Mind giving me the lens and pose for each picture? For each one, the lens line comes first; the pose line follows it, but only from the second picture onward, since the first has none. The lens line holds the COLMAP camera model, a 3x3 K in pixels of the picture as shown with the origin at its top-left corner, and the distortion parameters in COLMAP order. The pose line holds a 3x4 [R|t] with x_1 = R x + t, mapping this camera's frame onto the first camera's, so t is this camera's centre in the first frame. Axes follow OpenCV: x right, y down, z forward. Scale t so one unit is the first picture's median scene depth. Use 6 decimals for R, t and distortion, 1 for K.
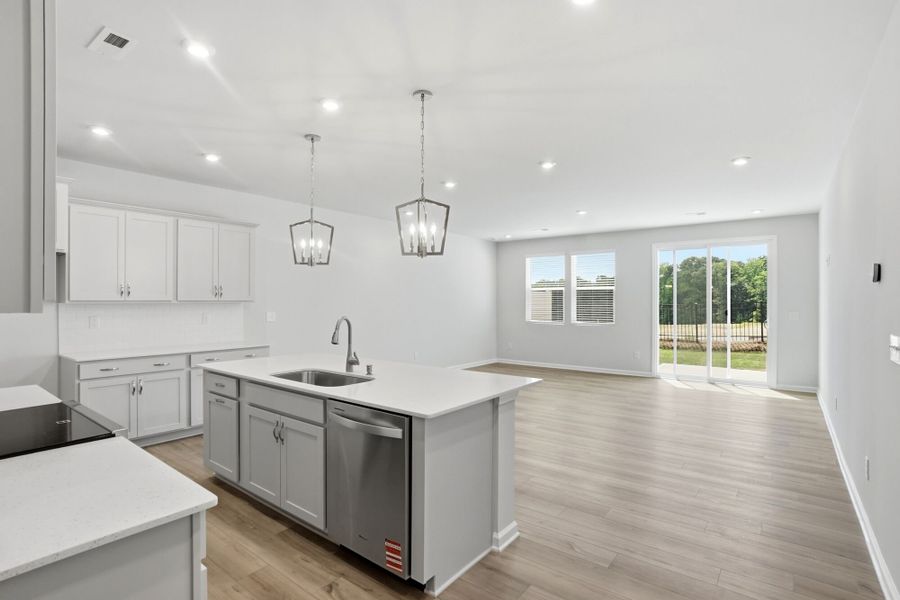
lens RADIAL K [[461.1, 0, 451.8], [0, 461.1, 295.3], [0, 0, 1]] dist [-0.019375, 0.001229]
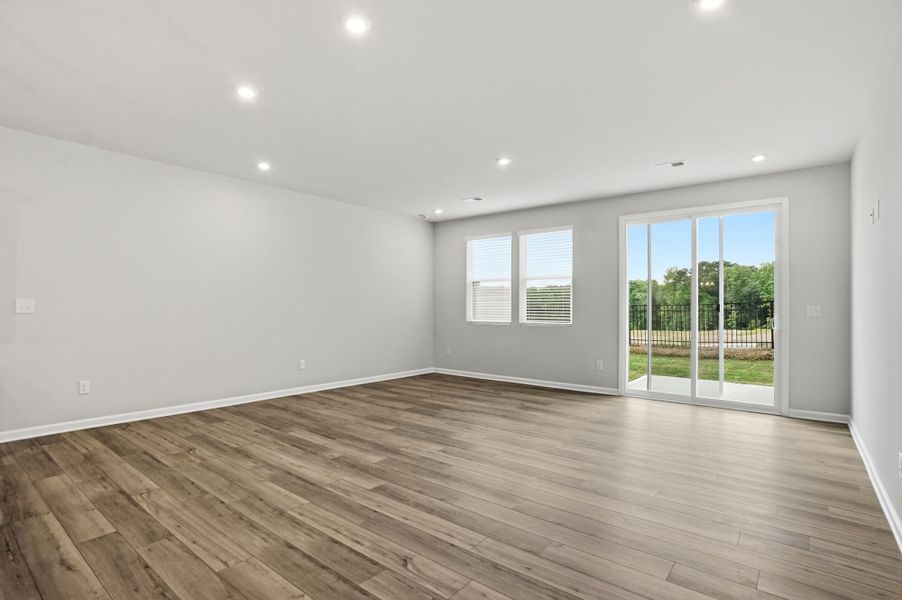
lens RADIAL K [[462.1, 0, 452.3], [0, 462.1, 299.7], [0, 0, 1]] dist [-0.019375, 0.001229]
pose [[0.999798, 0.001591, -0.020057, 0.156053], [-0.001679, 0.999989, -0.004400, 0.024237], [0.020049, 0.004433, 0.999789, 0.213853]]
